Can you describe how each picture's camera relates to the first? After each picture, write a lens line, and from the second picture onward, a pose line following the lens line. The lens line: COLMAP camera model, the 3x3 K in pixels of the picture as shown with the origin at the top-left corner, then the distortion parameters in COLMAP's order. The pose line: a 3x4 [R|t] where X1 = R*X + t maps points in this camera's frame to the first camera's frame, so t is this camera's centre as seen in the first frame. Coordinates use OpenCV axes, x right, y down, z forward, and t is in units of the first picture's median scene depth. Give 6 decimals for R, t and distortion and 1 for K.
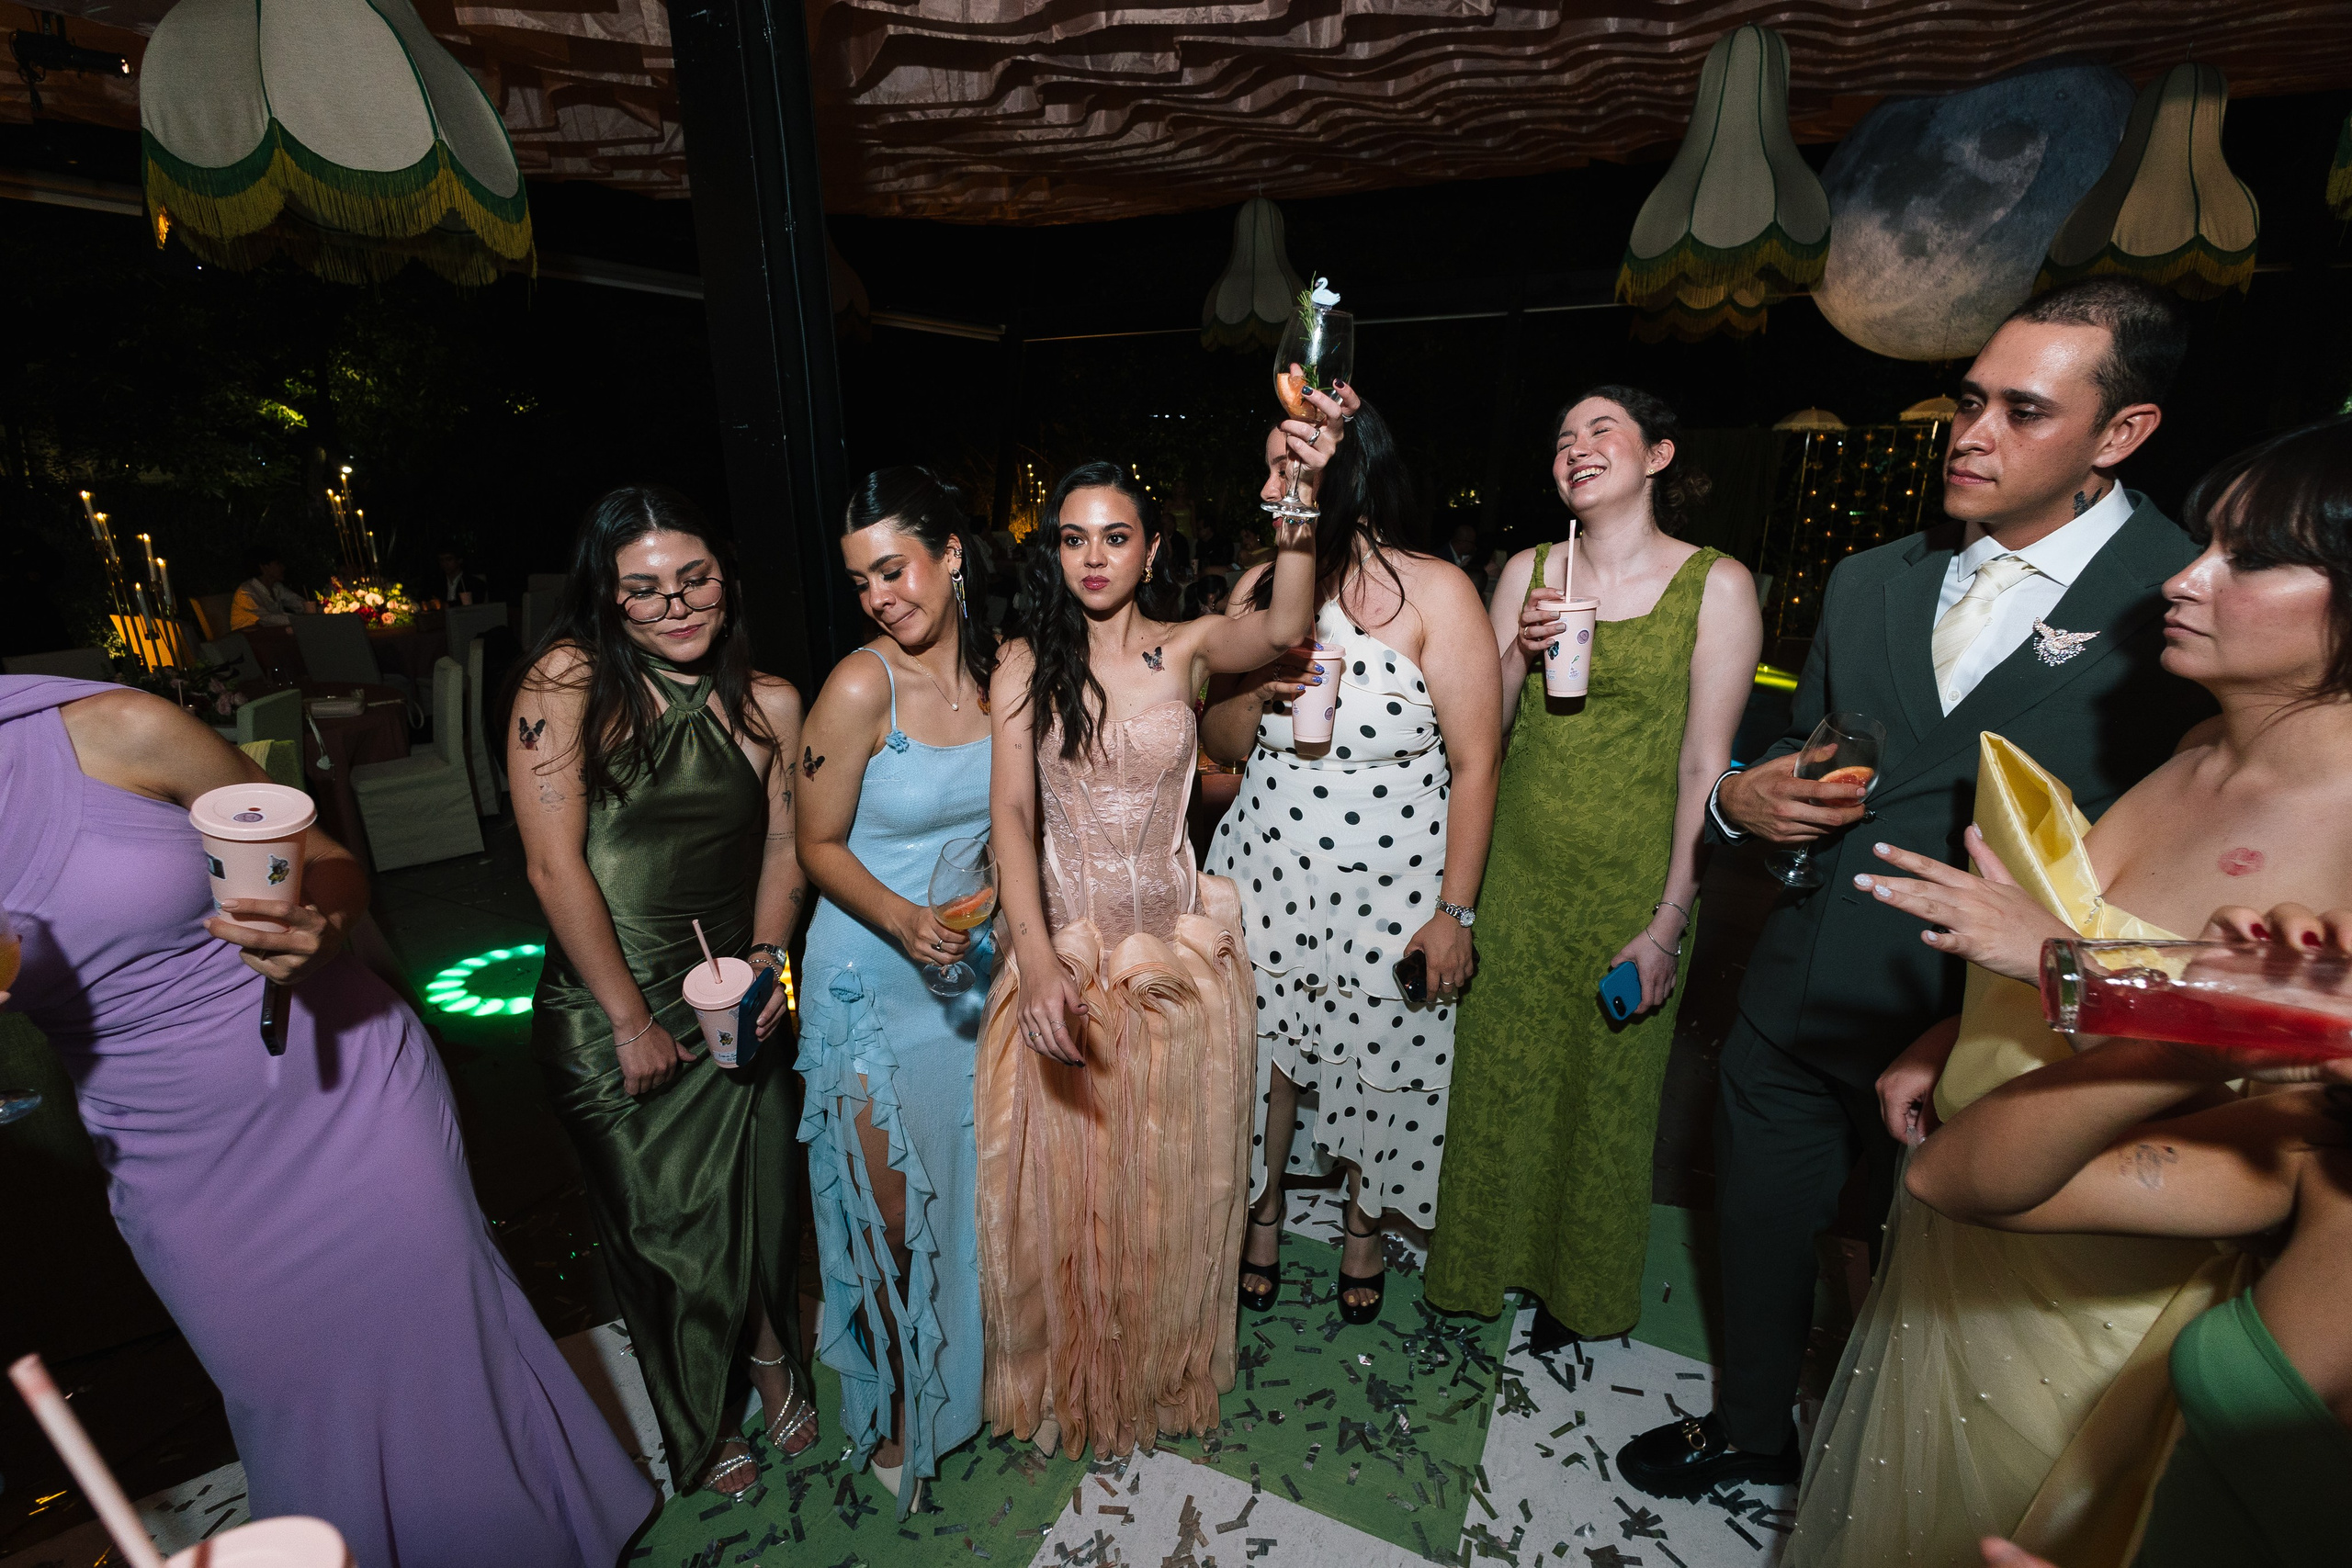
lens RADIAL K [[1063.9, 0, 1179.9], [0, 1063.9, 811.5], [0, 0, 1]] dist [0.001896, -0.005397]
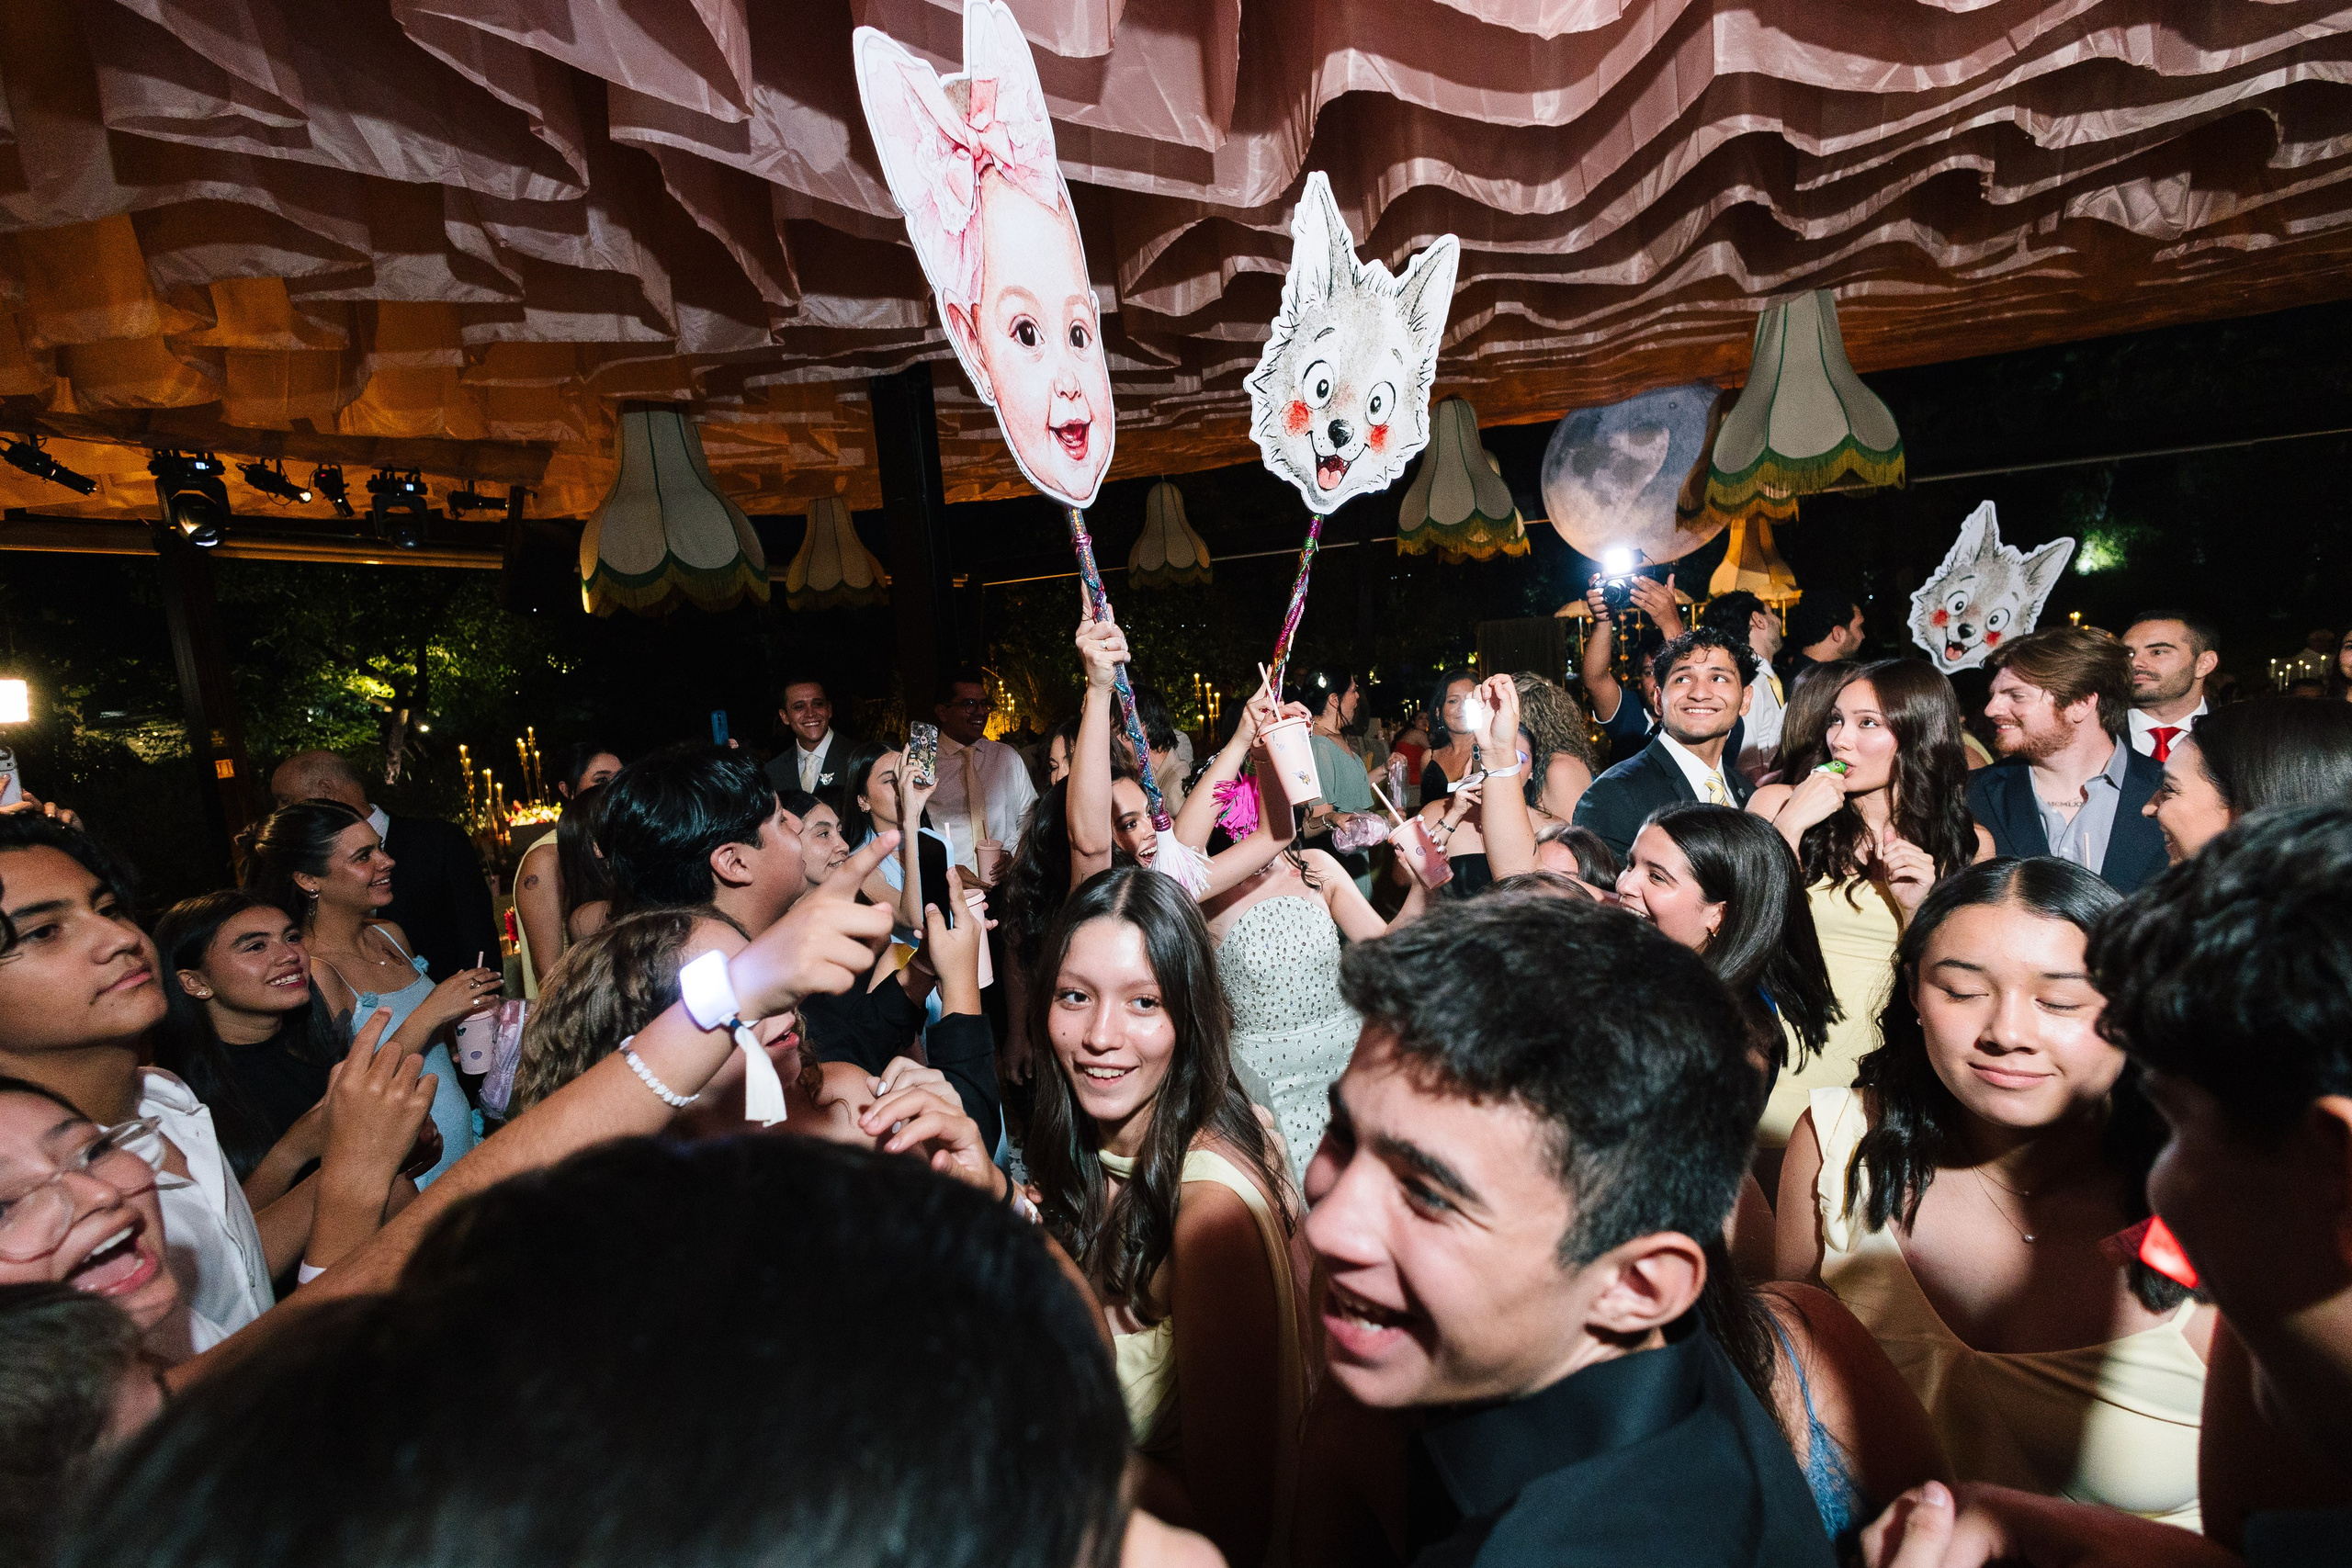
lens RADIAL K [[1076.6, 0, 1176.0], [0, 1076.6, 784.0], [0, 0, 1]] dist [-0.004373, 0.000022]
pose [[0.995438, -0.080625, 0.051021, -0.016555], [0.089350, 0.975286, -0.202073, 0.112112], [-0.033468, 0.205709, 0.978041, -0.381944]]
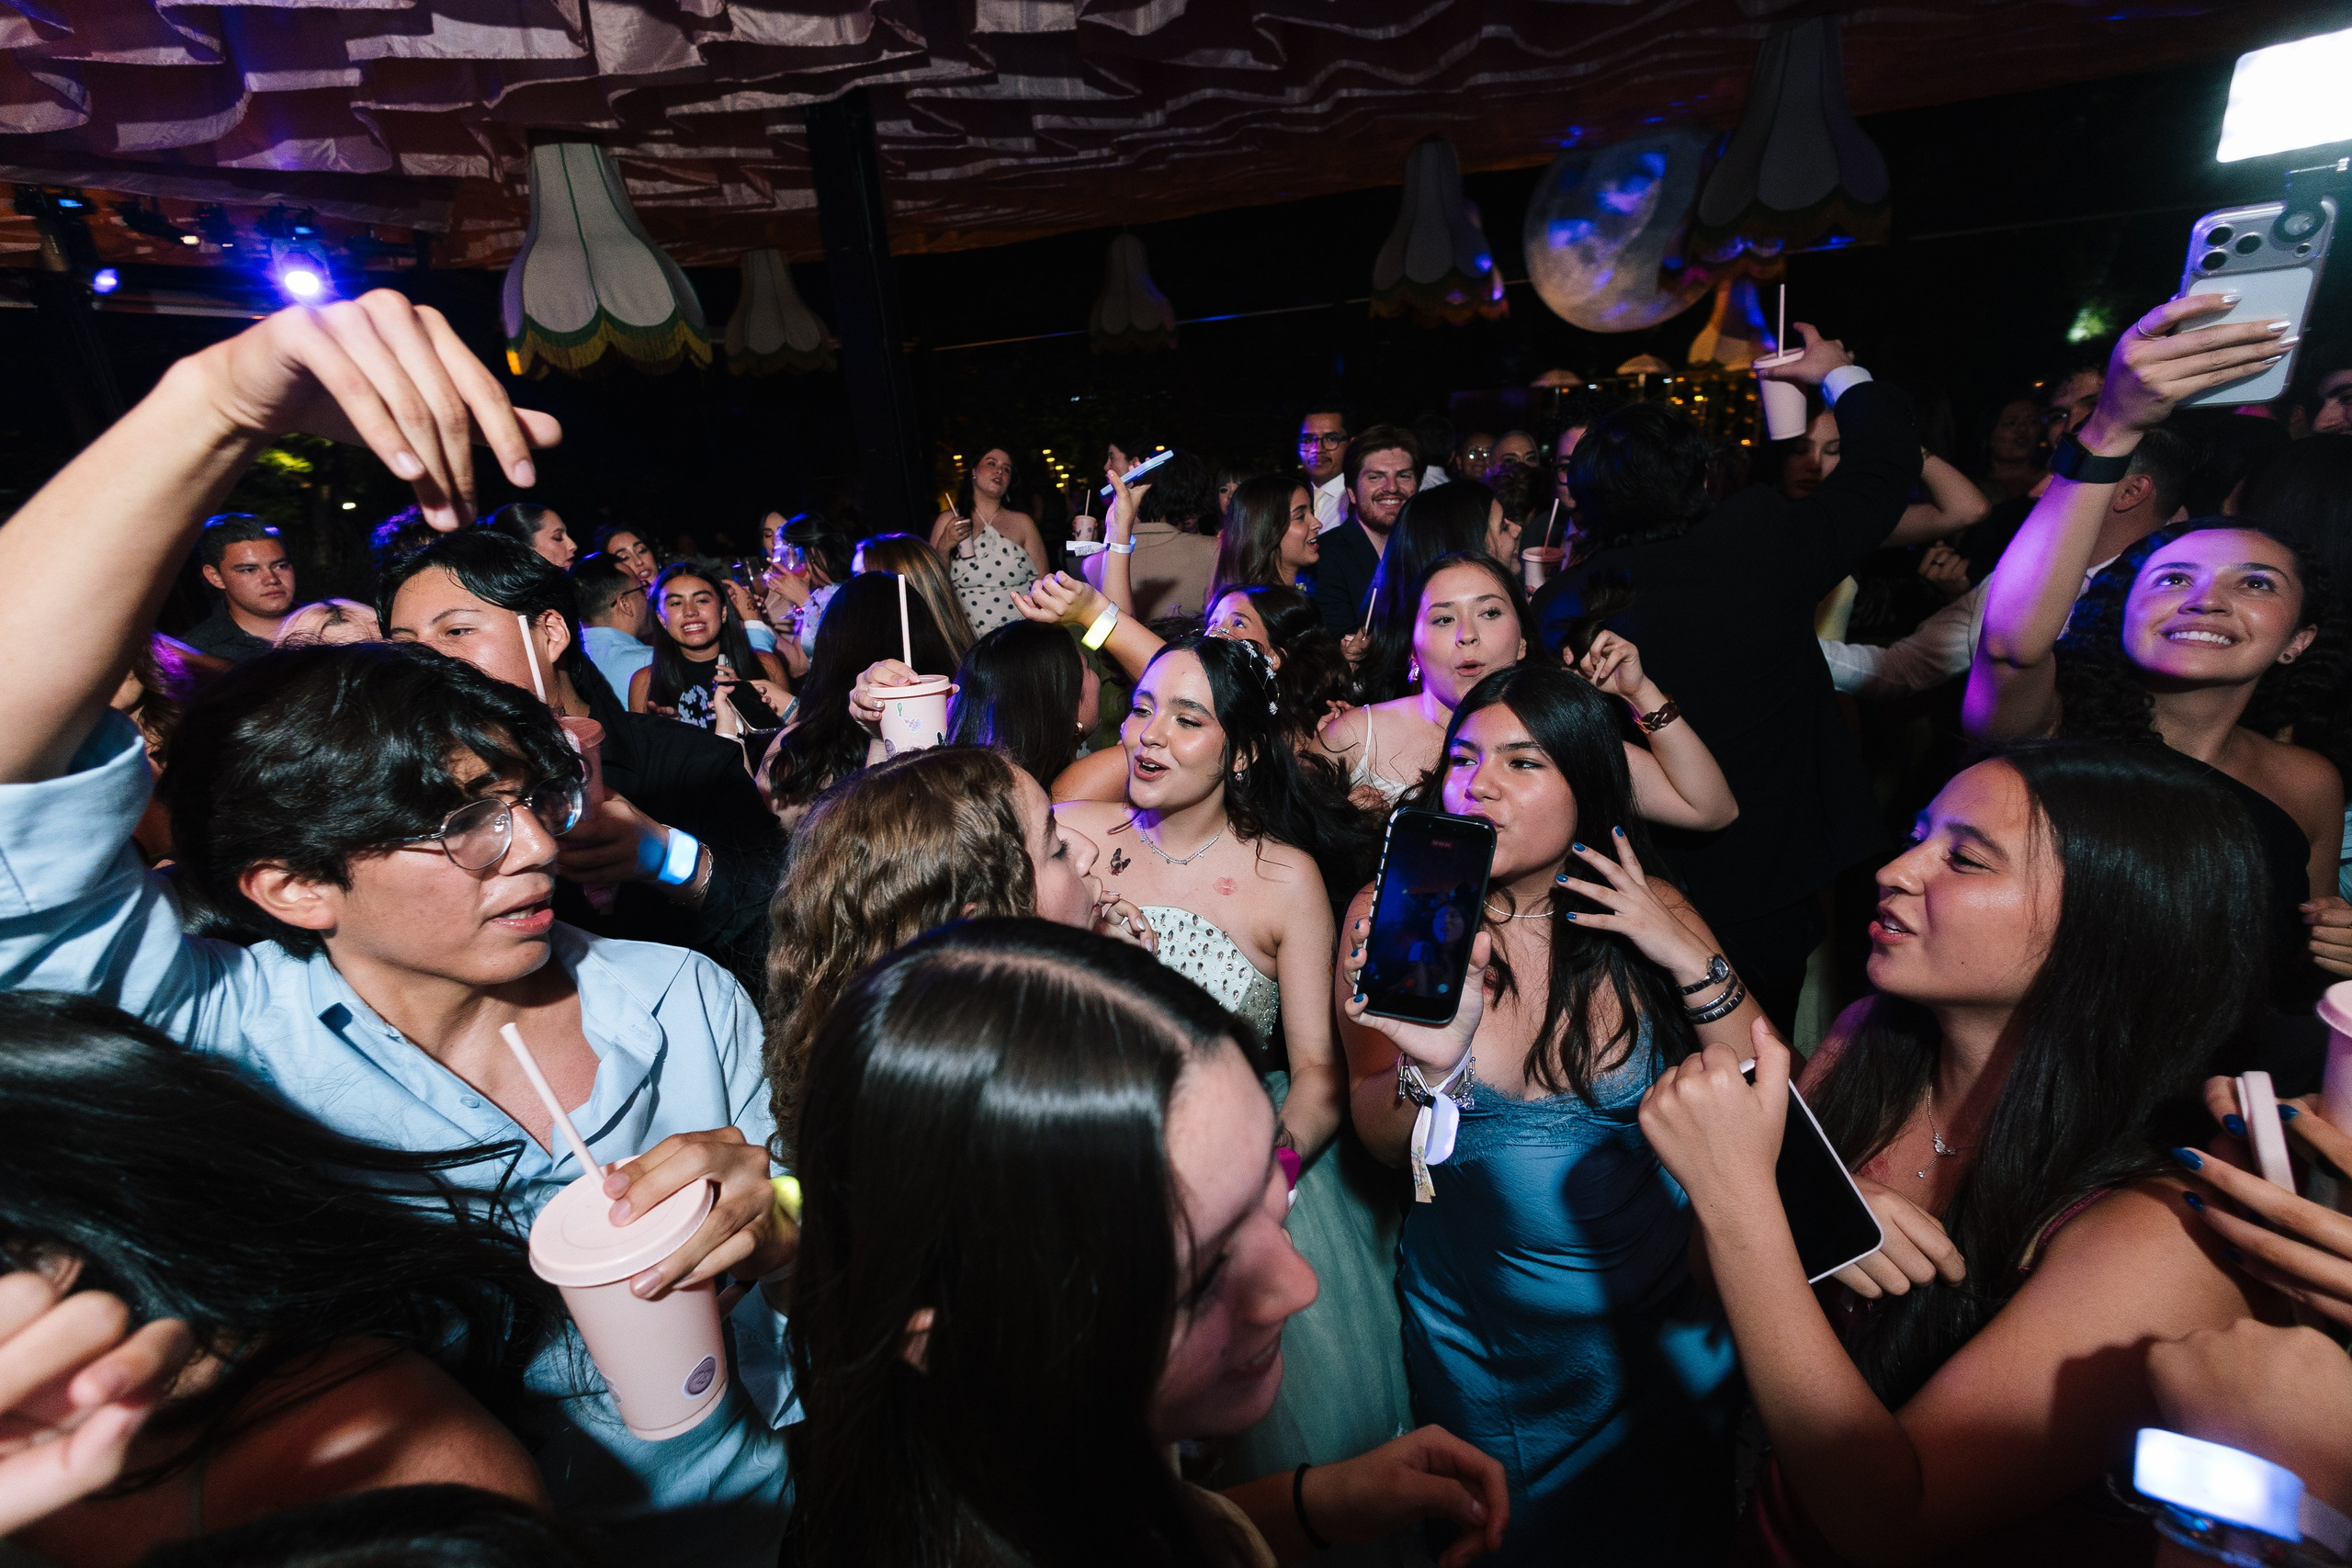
lens RADIAL K [[1077.8, 0, 1176.0], [0, 1077.8, 784.0], [0, 0, 1]] dist [0.002198, -0.003250]
pose [[0.993121, -0.096384, 0.066496, -0.019194], [0.096820, 0.995296, -0.003363, 0.123866], [-0.065859, 0.009778, 0.997781, -0.401758]]
